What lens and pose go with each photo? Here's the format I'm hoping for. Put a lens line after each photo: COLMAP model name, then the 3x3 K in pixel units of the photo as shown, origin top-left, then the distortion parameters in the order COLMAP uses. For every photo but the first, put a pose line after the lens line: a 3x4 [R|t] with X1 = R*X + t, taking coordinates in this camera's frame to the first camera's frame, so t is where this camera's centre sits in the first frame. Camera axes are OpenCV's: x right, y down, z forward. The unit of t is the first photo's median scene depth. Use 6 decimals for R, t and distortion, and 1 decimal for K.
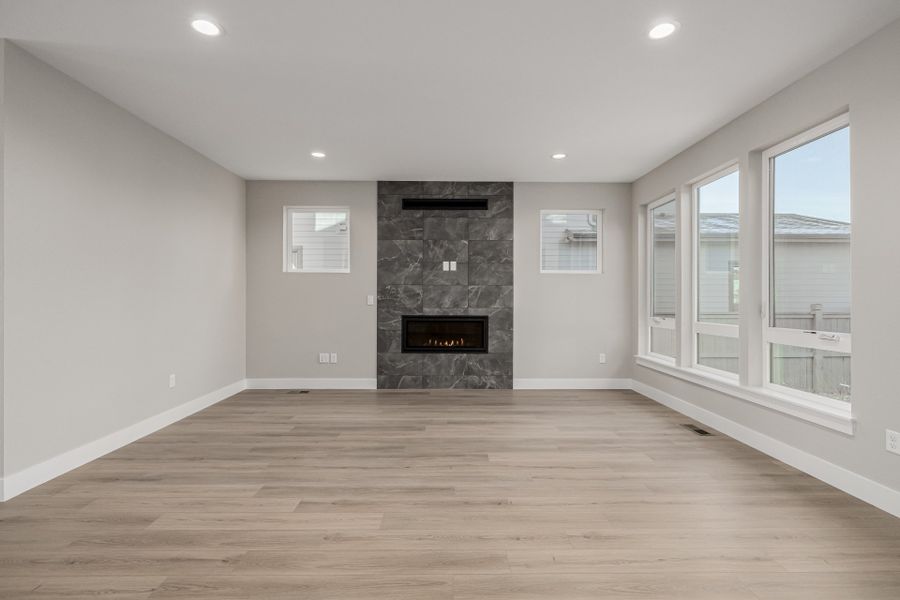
lens RADIAL K [[423.5, 0, 448.0], [0, 423.5, 298.6], [0, 0, 1]] dist [-0.003981, -0.000137]
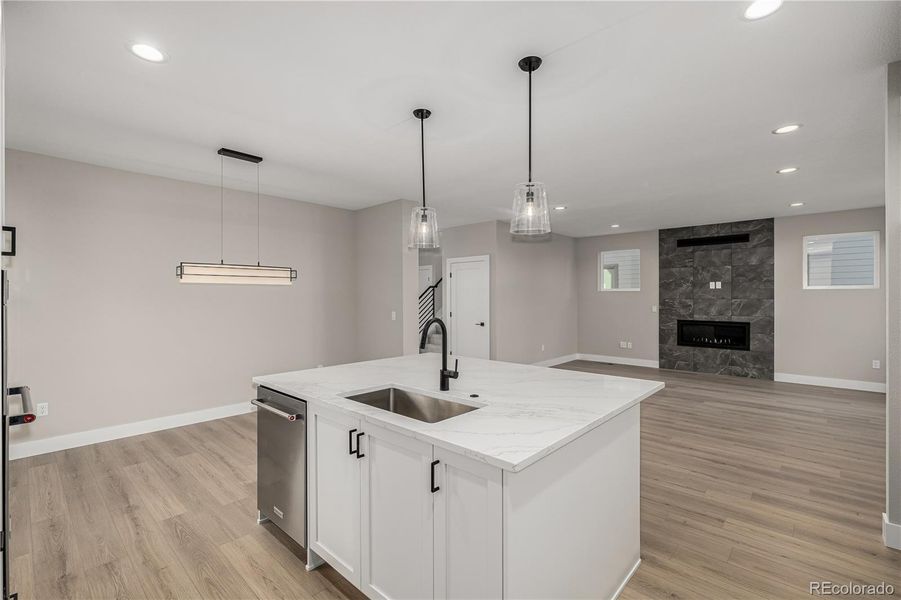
lens RADIAL K [[402.5, 0, 454.7], [0, 402.5, 297.0], [0, 0, 1]] dist [-0.002287, -0.000237]
pose [[0.733206, -0.003581, -0.679997, 0.272175], [0.003384, 0.999993, -0.001617, -0.039211], [0.679998, -0.001116, 0.733213, -0.539733]]
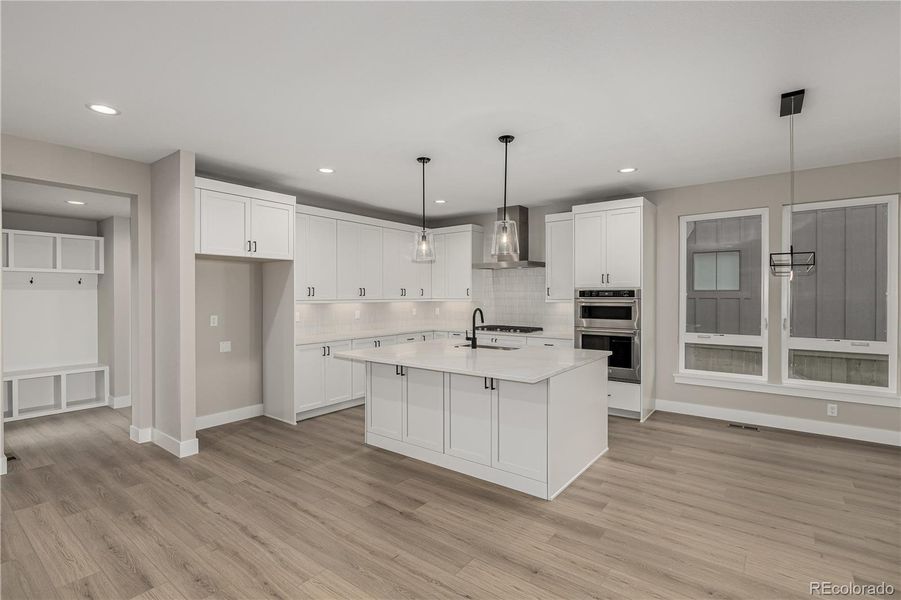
lens RADIAL K [[424.0, 0, 448.5], [0, 424.0, 298.6], [0, 0, 1]] dist [-0.003981, -0.000137]
pose [[-0.780862, -0.005681, 0.624678, -0.424489], [-0.002070, 0.999977, 0.006507, -0.041439], [-0.624700, 0.003788, -0.780856, 0.335526]]
